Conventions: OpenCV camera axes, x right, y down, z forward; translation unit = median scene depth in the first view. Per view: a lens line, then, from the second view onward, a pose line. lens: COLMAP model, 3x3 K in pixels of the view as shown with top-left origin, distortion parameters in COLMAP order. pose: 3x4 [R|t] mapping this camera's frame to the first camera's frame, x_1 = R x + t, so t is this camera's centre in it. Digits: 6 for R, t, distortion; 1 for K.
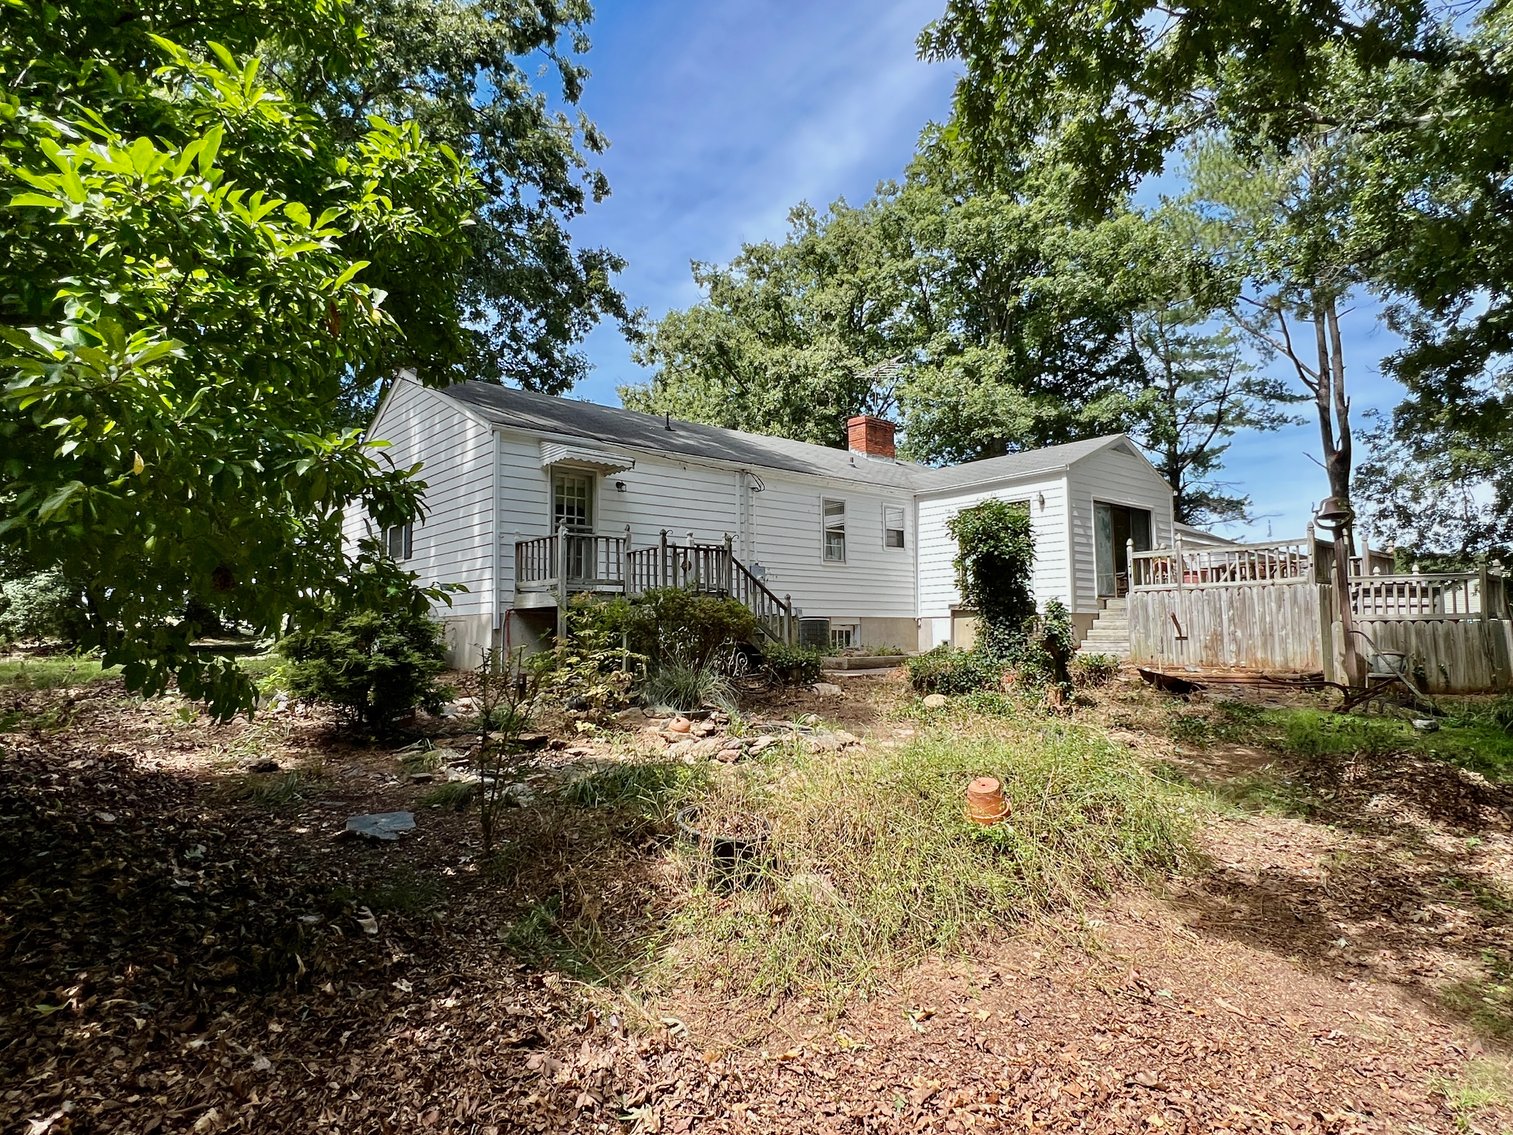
lens RADIAL K [[881.3, 0, 756.5], [0, 881.3, 567.5], [0, 0, 1]] dist [-0.002703, -0.001685]
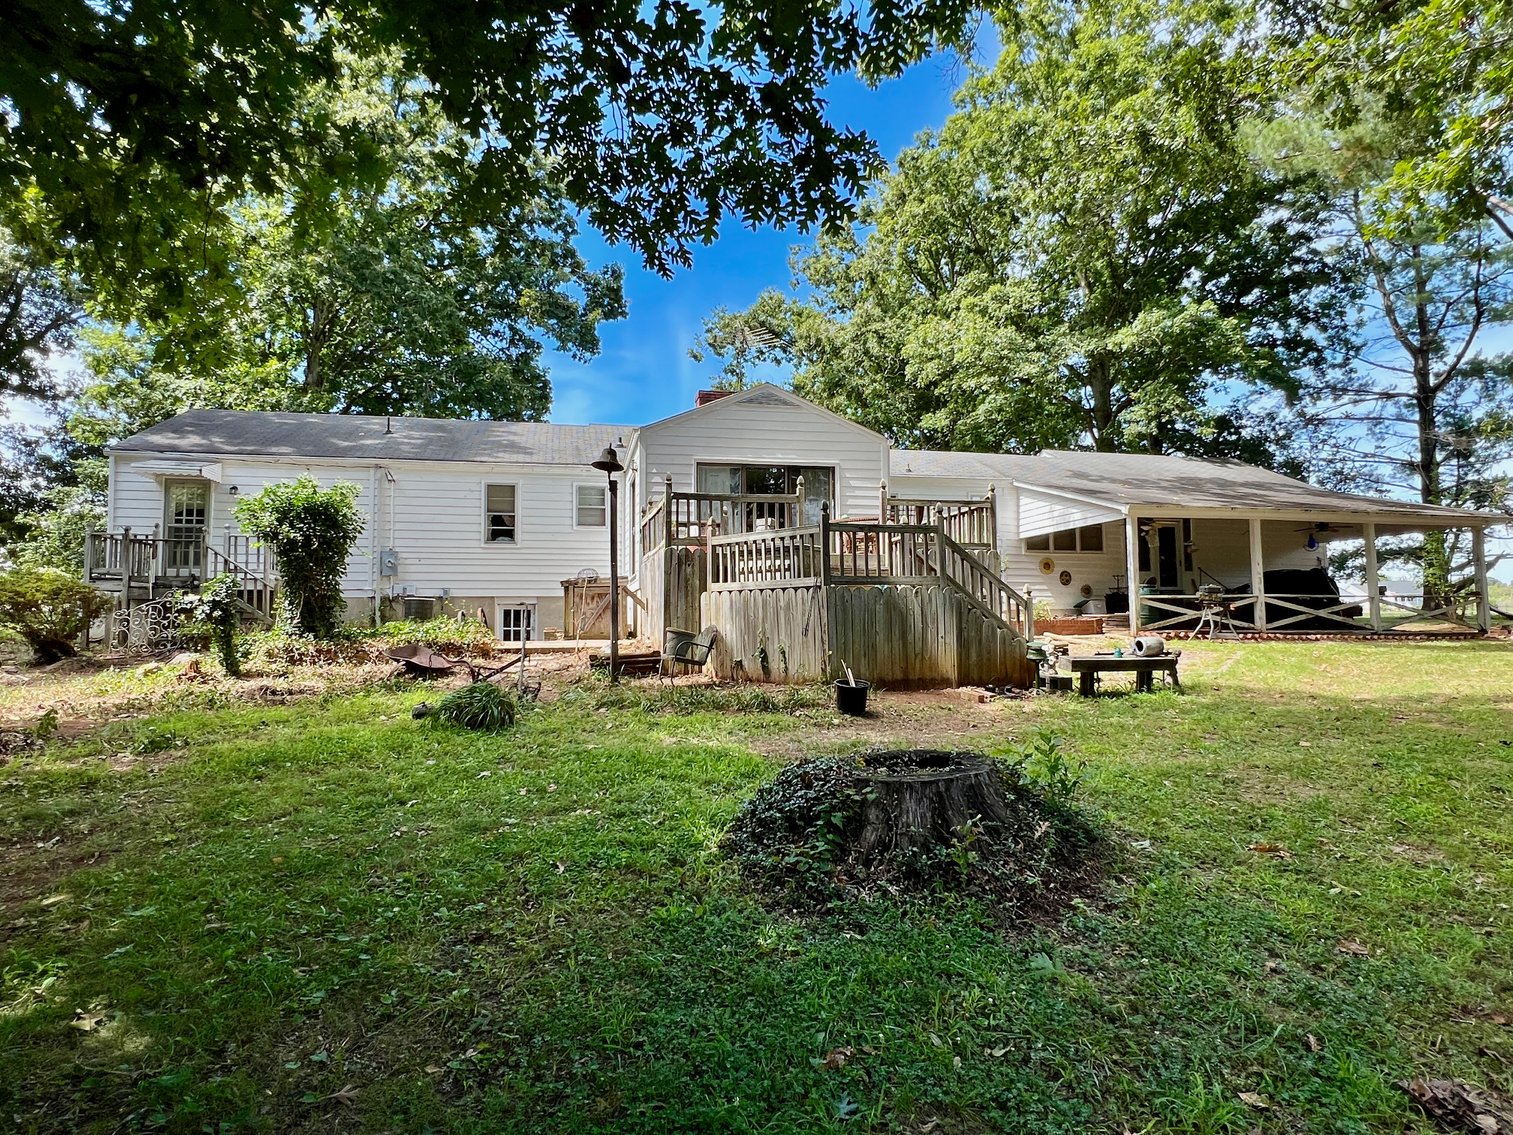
lens RADIAL K [[881.3, 0, 756.5], [0, 881.3, 567.5], [0, 0, 1]] dist [-0.002703, -0.001685]
pose [[0.875961, -0.031078, -0.481379, 0.421582], [0.037749, 0.999279, 0.004179, 0.014201], [0.480902, -0.021832, 0.876502, 0.118930]]
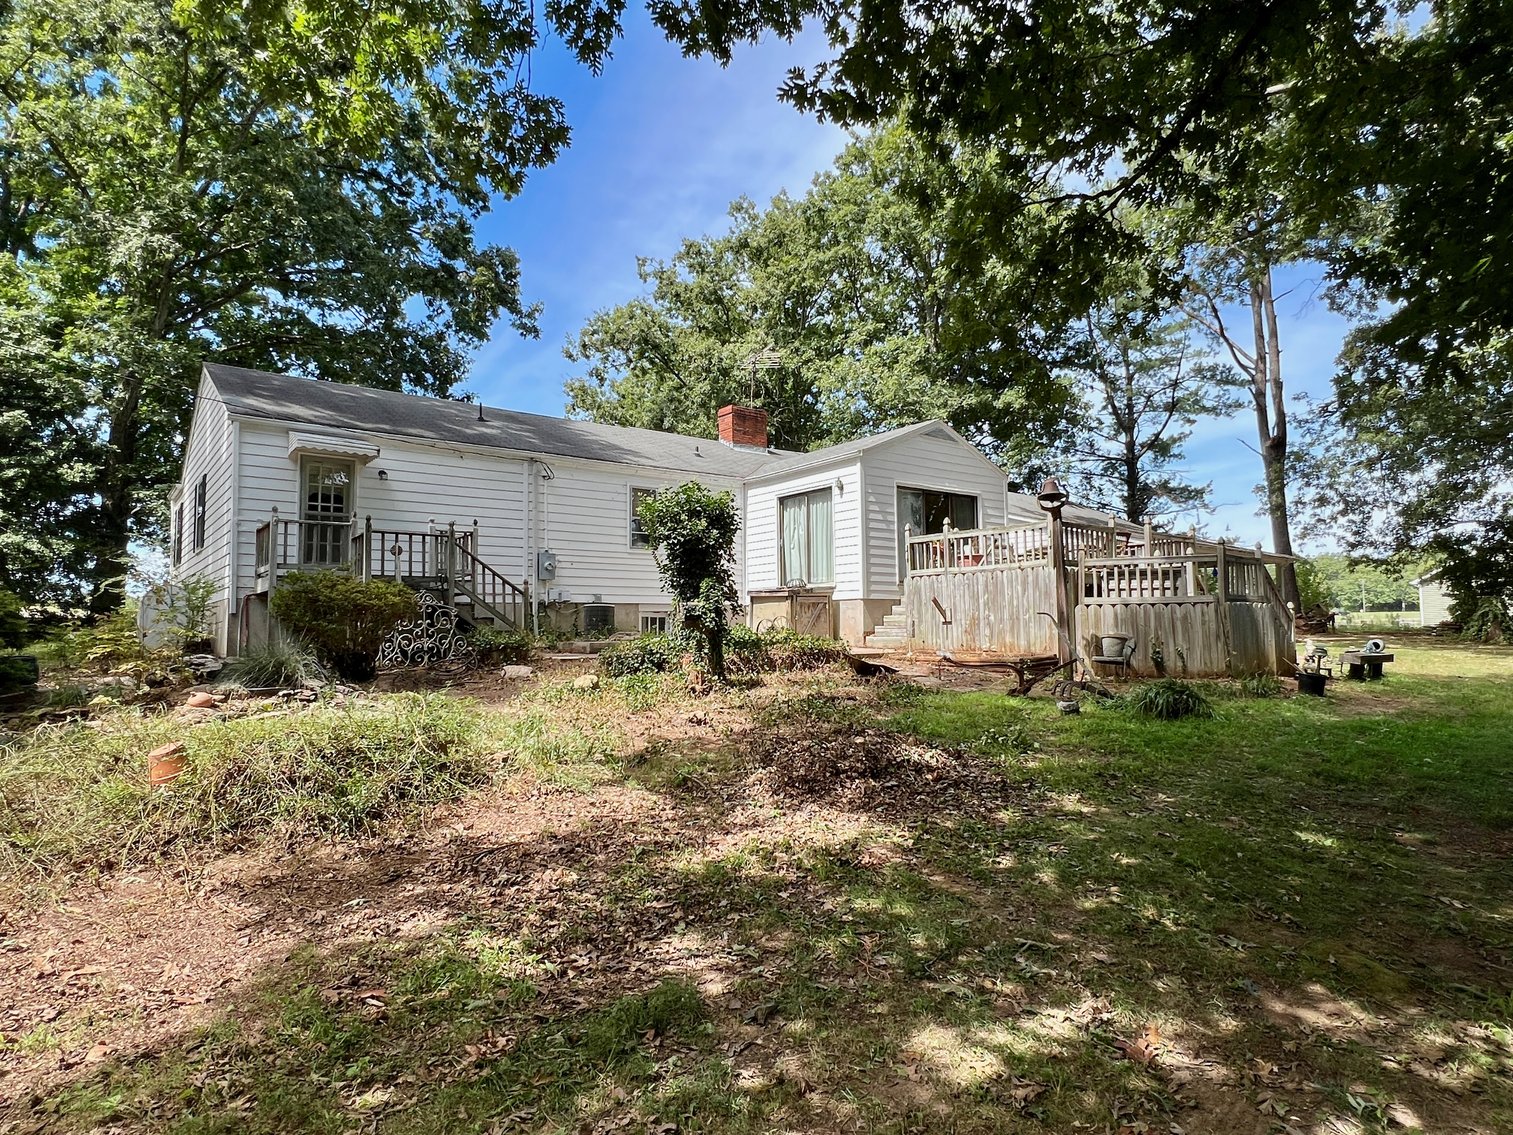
lens RADIAL K [[872.6, 0, 756.5], [0, 872.6, 567.5], [0, 0, 1]] dist [-0.003657, -0.000623]
pose [[0.998809, -0.004380, -0.048590, 0.133304], [0.004650, 0.999974, 0.005449, 0.004854], [0.048565, -0.005669, 0.998804, 0.003821]]
